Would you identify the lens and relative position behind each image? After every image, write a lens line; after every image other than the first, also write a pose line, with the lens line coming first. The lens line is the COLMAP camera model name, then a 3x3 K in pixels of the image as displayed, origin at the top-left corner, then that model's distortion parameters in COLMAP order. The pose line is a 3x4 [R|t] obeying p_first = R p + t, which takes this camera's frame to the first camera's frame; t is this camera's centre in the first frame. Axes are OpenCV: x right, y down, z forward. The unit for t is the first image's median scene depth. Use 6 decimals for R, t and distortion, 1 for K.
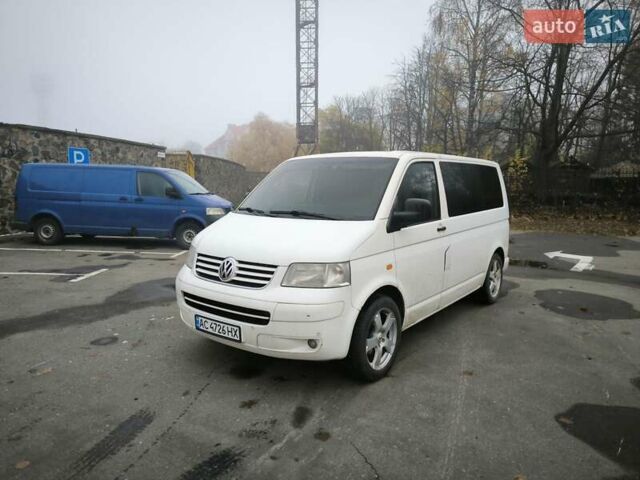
lens RADIAL K [[442.1, 0, 320.1], [0, 442.1, 242.7], [0, 0, 1]] dist [0.028461, -0.009434]
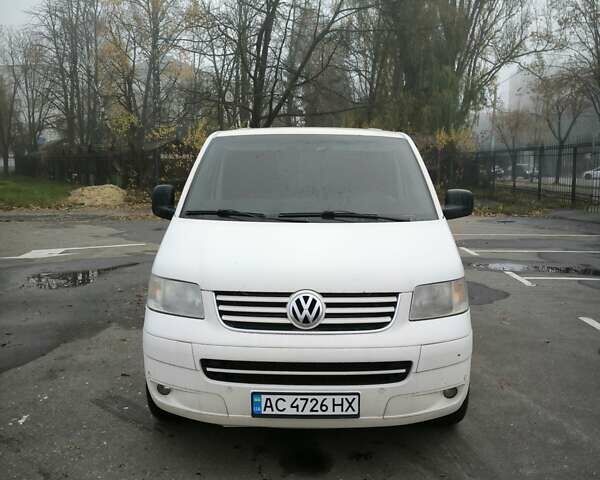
lens RADIAL K [[550.4, 0, 299.5], [0, 550.4, 238.9], [0, 0, 1]] dist [0.020770, 0.000000]
pose [[0.813068, -0.081798, 0.576394, -0.669200], [0.078271, 0.996450, 0.030999, -0.066109], [-0.576884, 0.019911, 0.816584, 0.364253]]
